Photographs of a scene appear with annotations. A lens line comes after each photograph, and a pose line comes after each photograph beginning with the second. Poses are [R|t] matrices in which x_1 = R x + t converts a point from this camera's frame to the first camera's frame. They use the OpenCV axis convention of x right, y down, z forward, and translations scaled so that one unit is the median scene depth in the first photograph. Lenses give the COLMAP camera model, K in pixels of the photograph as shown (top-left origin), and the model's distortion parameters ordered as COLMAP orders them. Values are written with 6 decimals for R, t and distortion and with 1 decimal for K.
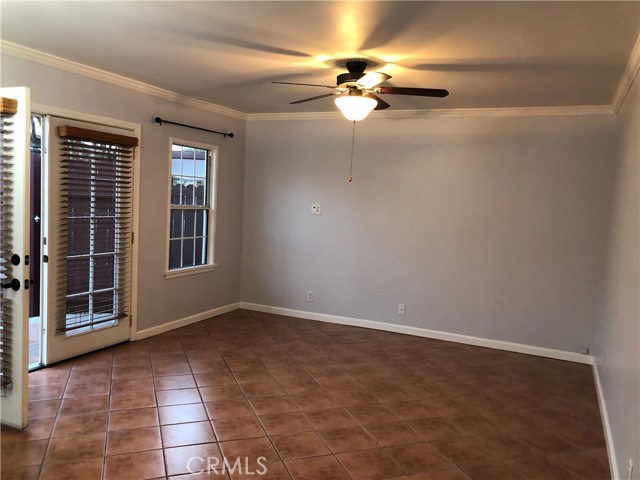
lens RADIAL K [[528.8, 0, 315.9], [0, 528.8, 239.5], [0, 0, 1]] dist [0.025990, -0.042421]
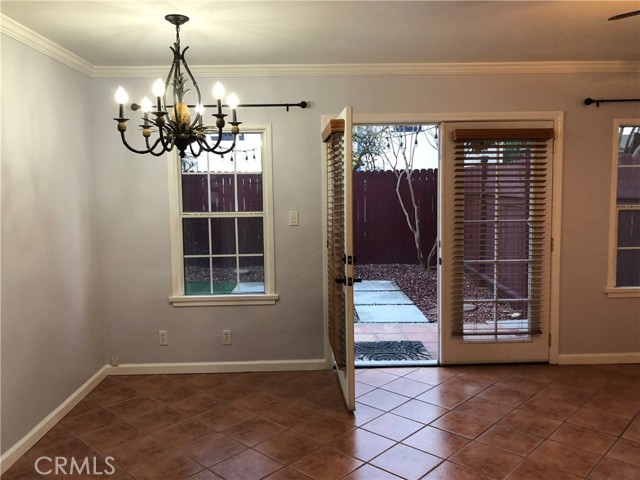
lens RADIAL K [[529.1, 0, 317.6], [0, 529.1, 234.3], [0, 0, 1]] dist [0.023213, -0.002792]
pose [[0.450535, 0.021222, -0.892507, 0.295537], [-0.033502, 0.999415, 0.006852, -0.014743], [0.892130, 0.026814, 0.450982, 0.309890]]
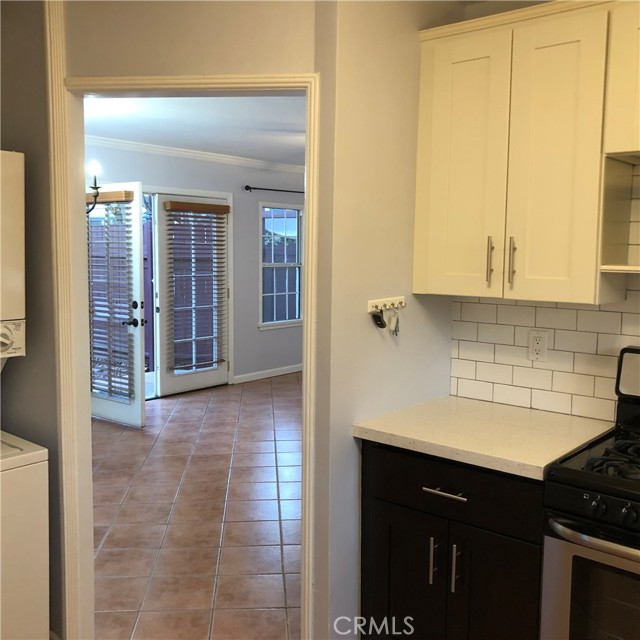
lens RADIAL K [[700.9, 0, 320.0], [0, 700.9, 312.8], [0, 0, 1]] dist [0.089949, -0.202435]
pose [[0.965515, -0.016832, -0.259801, 0.274348], [0.018284, 0.999828, 0.003175, 0.044210], [0.259703, -0.007816, 0.965657, -0.472509]]
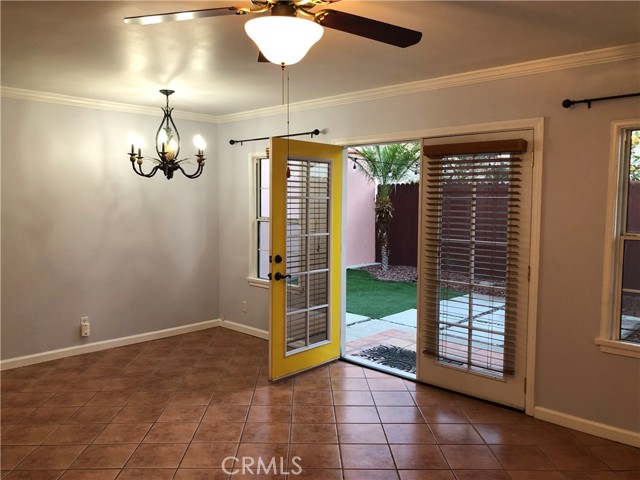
lens RADIAL K [[528.8, 0, 315.9], [0, 528.8, 239.5], [0, 0, 1]] dist [0.025990, -0.042421]
pose [[-0.319226, 0.015653, -0.947549, 0.518295], [-0.100846, 0.993625, 0.050389, -0.066750], [0.942298, 0.111642, -0.315612, 1.095896]]
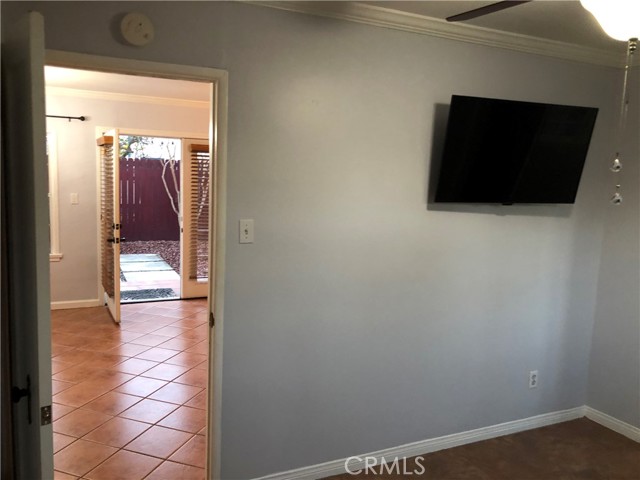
lens RADIAL K [[528.8, 0, 315.9], [0, 528.8, 239.5], [0, 0, 1]] dist [0.025990, -0.042421]
pose [[0.770305, 0.055889, -0.635221, 0.762668], [-0.048262, 0.998404, 0.029317, -0.001206], [0.635846, 0.008074, 0.771774, 0.047438]]
